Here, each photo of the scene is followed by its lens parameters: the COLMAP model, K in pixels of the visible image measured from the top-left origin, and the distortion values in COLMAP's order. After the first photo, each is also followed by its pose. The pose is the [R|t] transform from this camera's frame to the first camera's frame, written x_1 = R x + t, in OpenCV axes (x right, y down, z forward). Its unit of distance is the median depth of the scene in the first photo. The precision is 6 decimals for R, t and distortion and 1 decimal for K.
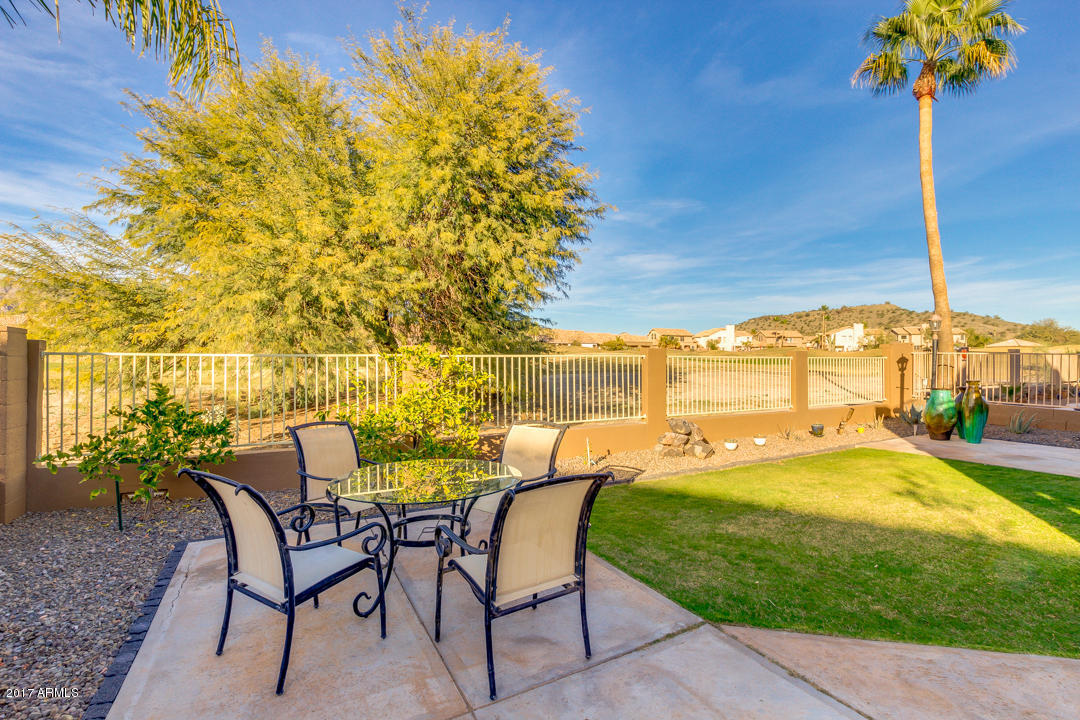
lens RADIAL K [[501.6, 0, 539.8], [0, 501.6, 362.3], [0, 0, 1]] dist [-0.019542, 0.000256]
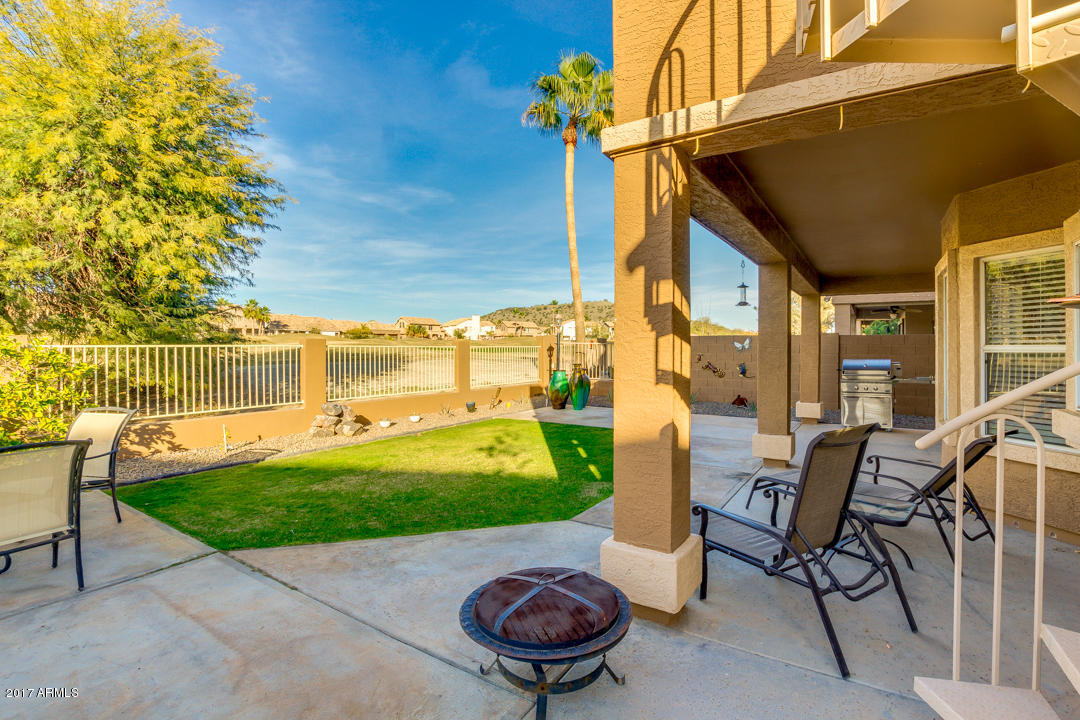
lens RADIAL K [[503.6, 0, 543.6], [0, 503.6, 350.7], [0, 0, 1]] dist [-0.021683, -0.000245]
pose [[0.882831, -0.005059, 0.469663, 0.129807], [0.005211, 0.999986, 0.000977, -0.000728], [-0.469661, 0.001585, 0.882845, -0.151405]]
